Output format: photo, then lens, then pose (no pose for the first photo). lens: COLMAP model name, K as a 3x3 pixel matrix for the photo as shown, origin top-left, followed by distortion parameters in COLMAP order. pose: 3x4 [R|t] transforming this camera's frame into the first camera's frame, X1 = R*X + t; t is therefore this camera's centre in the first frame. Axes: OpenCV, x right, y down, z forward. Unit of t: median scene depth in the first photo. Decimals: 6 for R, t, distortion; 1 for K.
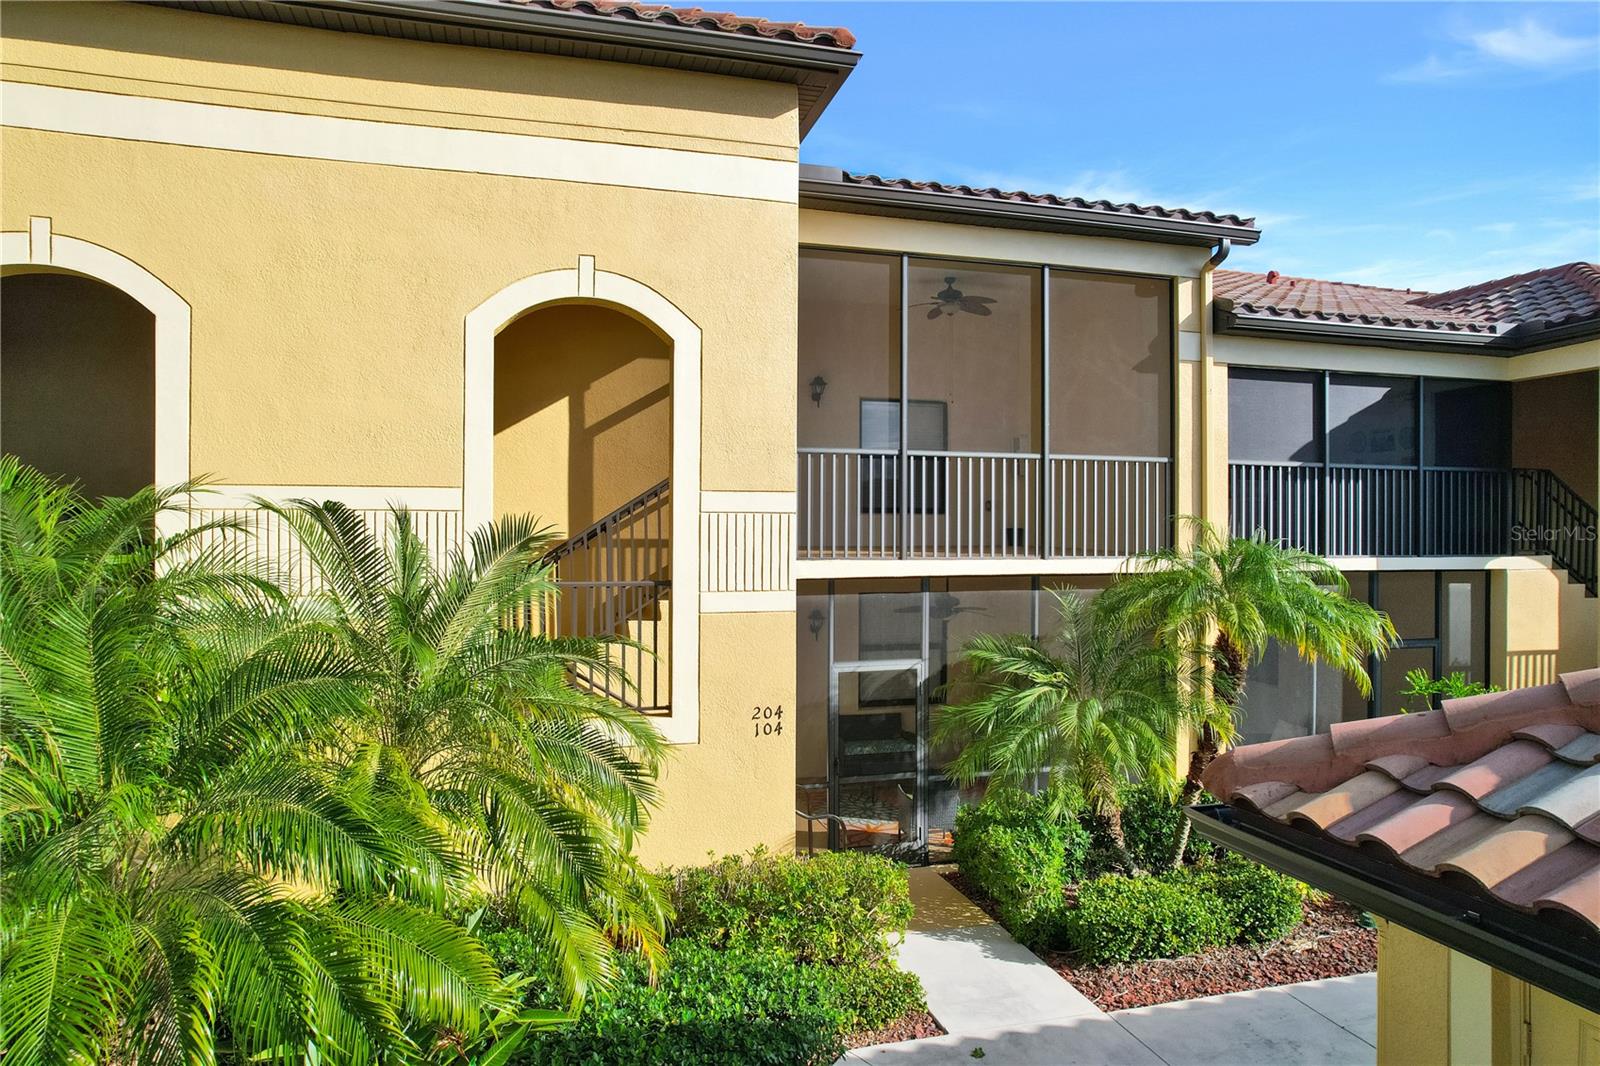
lens RADIAL K [[1020.0, 0, 805.3], [0, 1020.0, 534.7], [0, 0, 1]] dist [-0.077896, 0.070087]
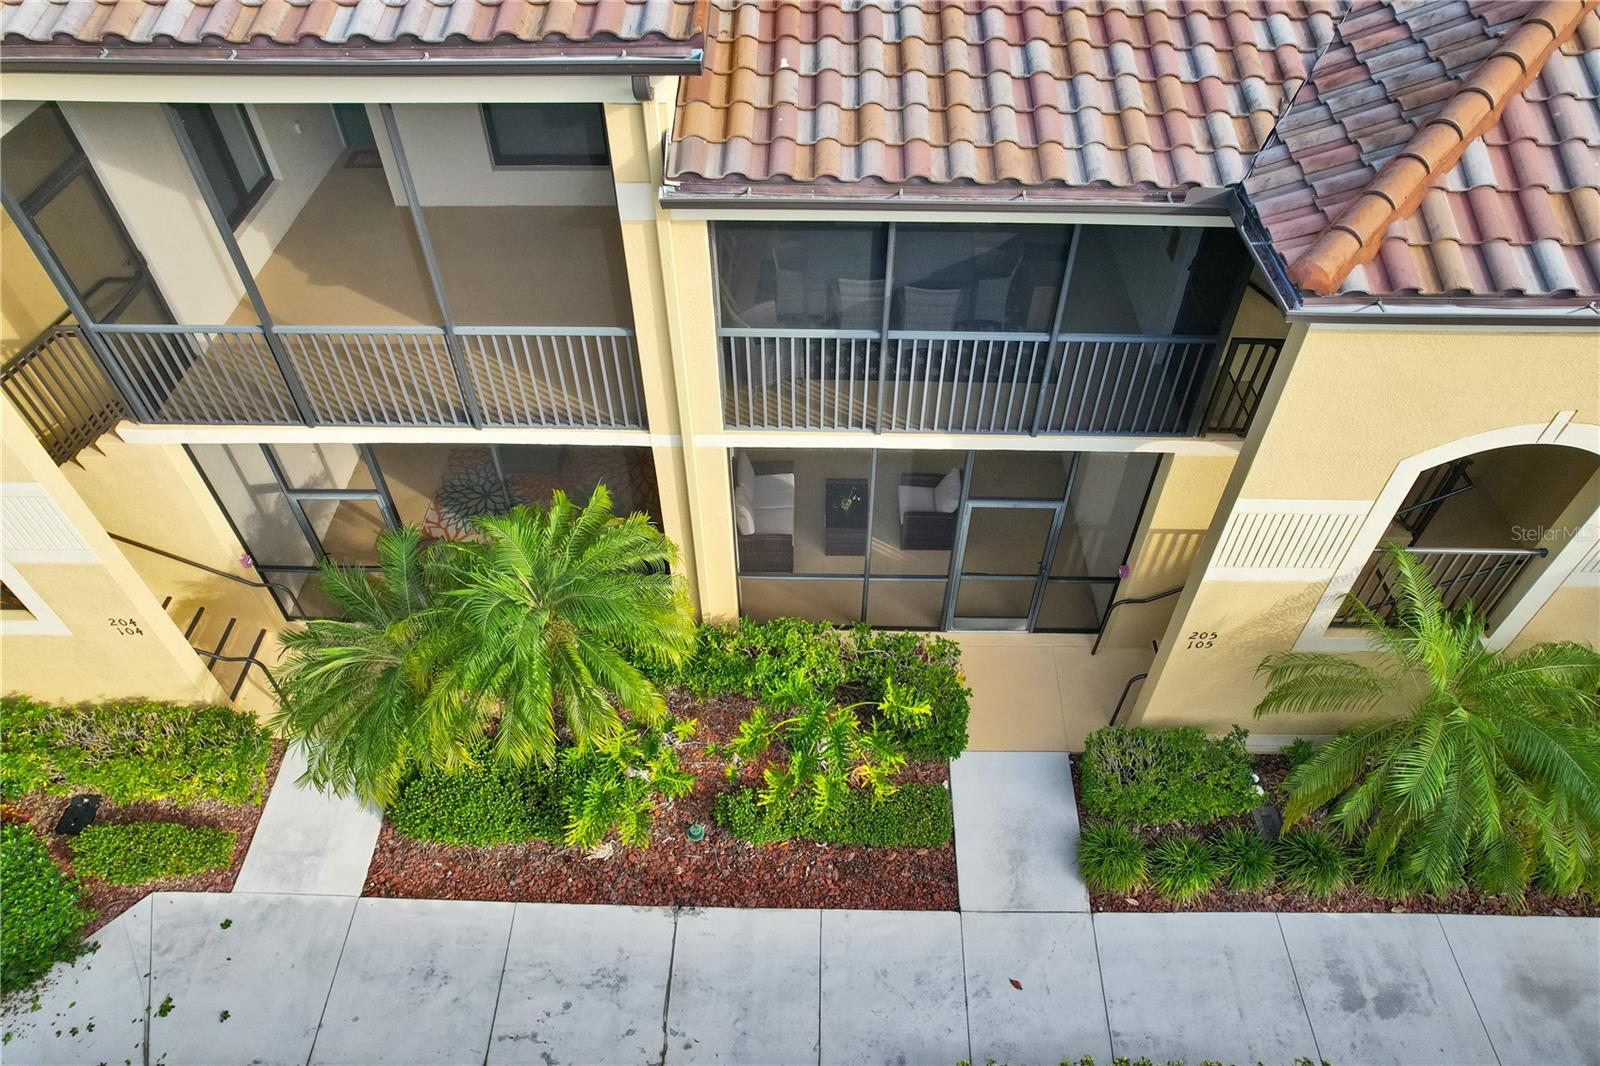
lens RADIAL K [[1020.0, 0, 805.3], [0, 1020.0, 534.7], [0, 0, 1]] dist [-0.077896, 0.070087]
pose [[0.955695, 0.215949, -0.200035, 0.677459], [0.000000, 0.679558, 0.733621, -0.537407], [0.294360, -0.701118, 0.649450, 0.432855]]
